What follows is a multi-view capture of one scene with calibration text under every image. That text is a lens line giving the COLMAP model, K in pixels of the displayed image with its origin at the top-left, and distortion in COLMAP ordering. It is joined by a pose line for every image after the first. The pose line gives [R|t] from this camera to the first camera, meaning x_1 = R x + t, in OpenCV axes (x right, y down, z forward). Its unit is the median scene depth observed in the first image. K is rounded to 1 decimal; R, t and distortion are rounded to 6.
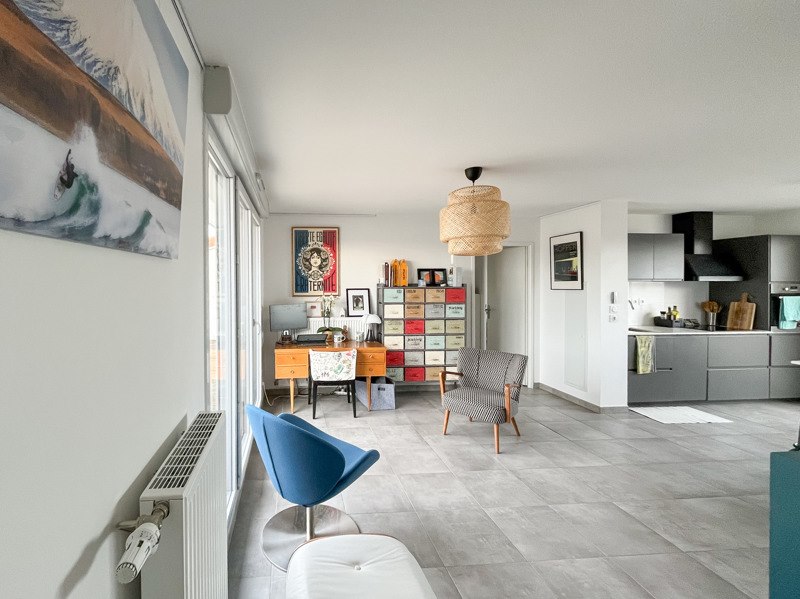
lens RADIAL K [[330.4, 0, 313.2], [0, 330.4, 284.5], [0, 0, 1]] dist [0.000048, 0.000151]
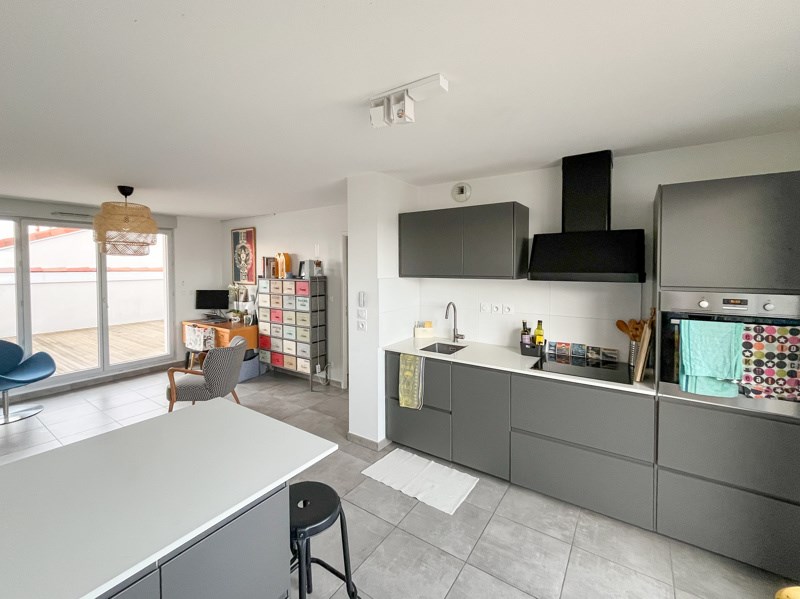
lens RADIAL K [[328.8, 0, 399.1], [0, 328.8, 272.3], [0, 0, 1]] dist [-0.001426, -0.000054]
pose [[0.801876, 0.011677, -0.597377, 1.276129], [-0.004071, 0.999893, 0.014080, -0.031447], [0.597477, -0.008859, 0.801837, 0.377734]]
